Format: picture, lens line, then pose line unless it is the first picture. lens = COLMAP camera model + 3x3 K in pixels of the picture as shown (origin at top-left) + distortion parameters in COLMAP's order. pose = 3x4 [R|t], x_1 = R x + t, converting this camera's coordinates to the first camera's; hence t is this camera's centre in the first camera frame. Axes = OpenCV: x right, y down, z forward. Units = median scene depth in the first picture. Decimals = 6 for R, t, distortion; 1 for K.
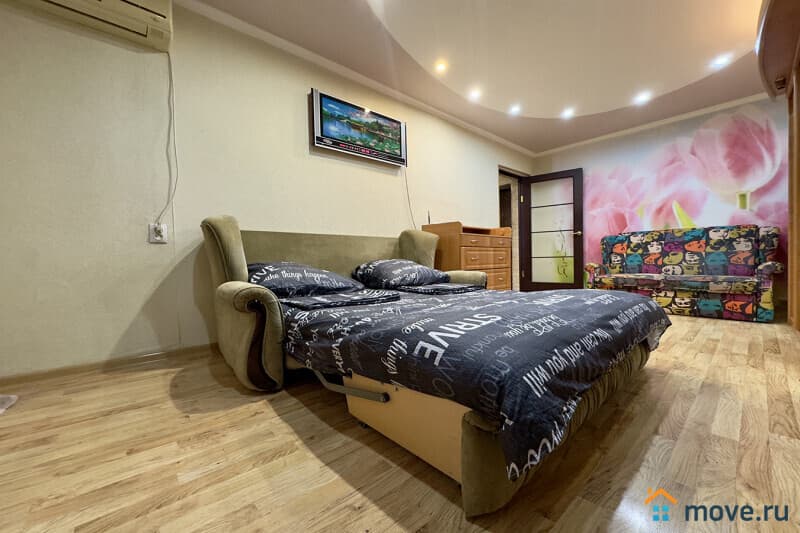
lens RADIAL K [[322.5, 0, 399.5], [0, 322.5, 265.9], [0, 0, 1]] dist [-0.003478, 0.000350]
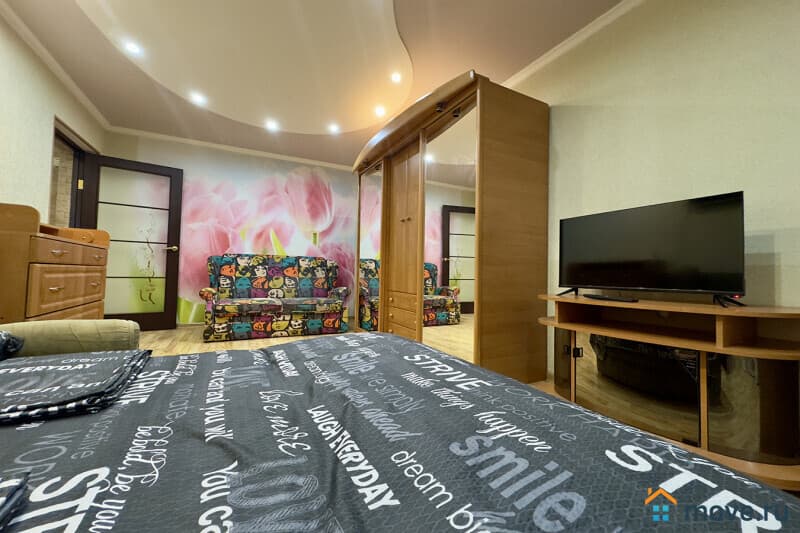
lens RADIAL K [[322.5, 0, 401.7], [0, 322.5, 257.0], [0, 0, 1]] dist [-0.003478, 0.000350]
pose [[0.244726, 0.071512, 0.966952, -0.104700], [-0.005731, 0.997366, -0.072311, -0.035089], [-0.969575, 0.012154, 0.244491, 0.355518]]
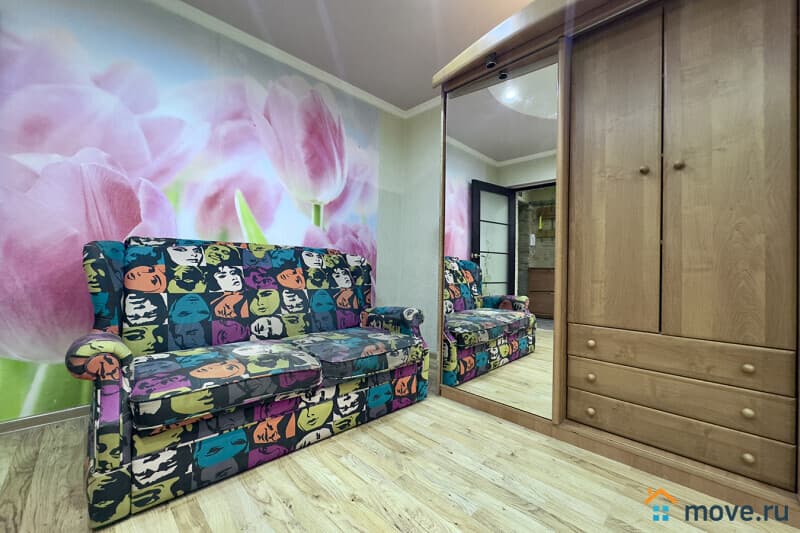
lens RADIAL K [[322.5, 0, 401.8], [0, 322.5, 262.3], [0, 0, 1]] dist [-0.003478, 0.000350]
pose [[-0.044799, 0.041042, 0.998153, 0.370885], [0.001277, 0.999157, -0.041026, -0.069995], [-0.998995, -0.000563, -0.044813, 0.880812]]
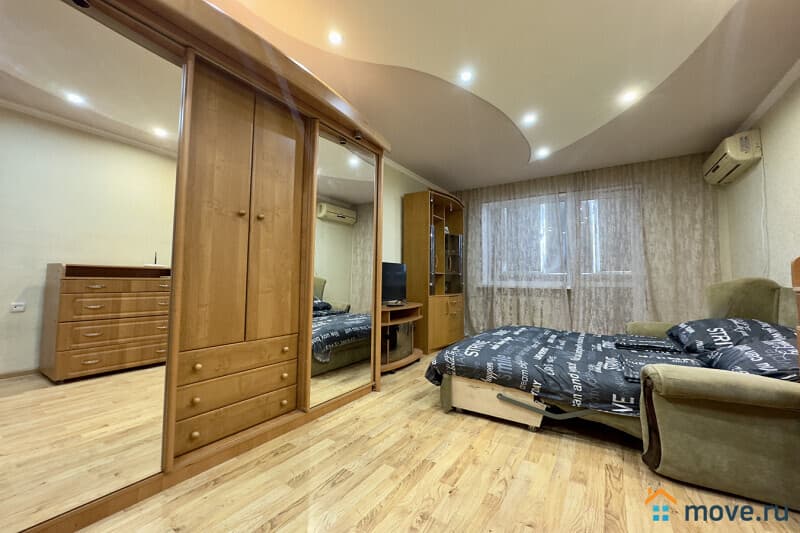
lens RADIAL K [[322.5, 0, 401.6], [0, 322.5, 259.5], [0, 0, 1]] dist [-0.003478, 0.000350]
pose [[-0.964580, -0.009611, -0.263616, 0.639456], [0.001279, 0.999154, -0.041107, -0.107086], [0.263788, -0.039988, -0.963751, 1.108059]]
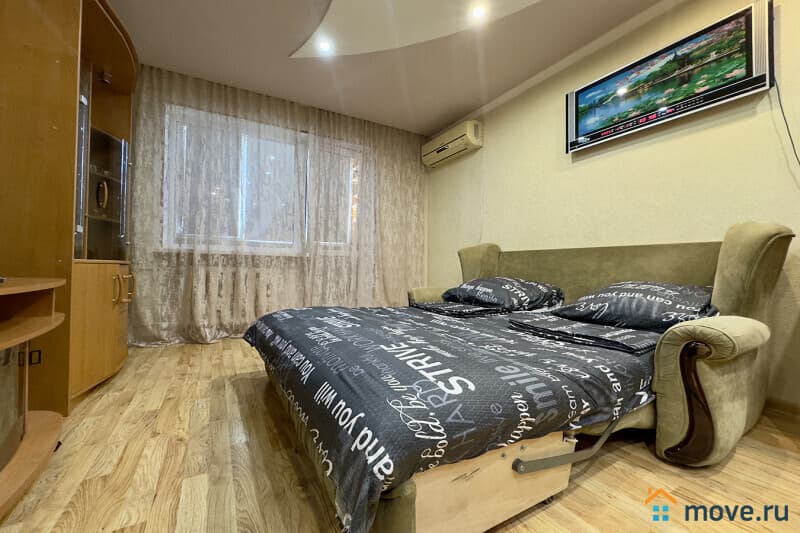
lens RADIAL K [[322.5, 0, 397.5], [0, 322.5, 263.4], [0, 0, 1]] dist [-0.003478, 0.000350]
pose [[-0.215558, -0.002175, -0.976489, 0.571449], [-0.028699, 0.999580, 0.004108, -0.036361], [0.976069, 0.028910, -0.215530, 0.557718]]
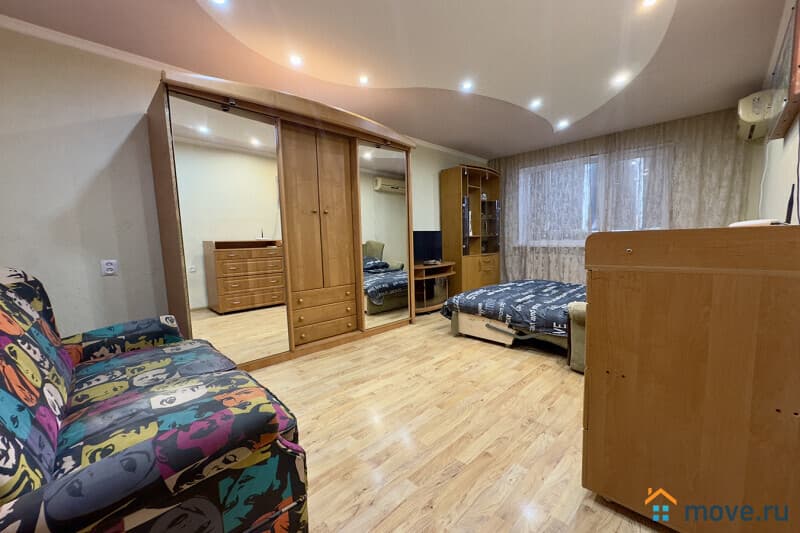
lens RADIAL K [[322.5, 0, 401.0], [0, 322.5, 277.8], [0, 0, 1]] dist [-0.003478, 0.000350]
pose [[-0.997996, 0.044644, -0.044838, 0.576467], [0.037831, 0.989040, 0.142719, -0.139485], [0.050719, 0.140736, -0.988747, 1.396000]]
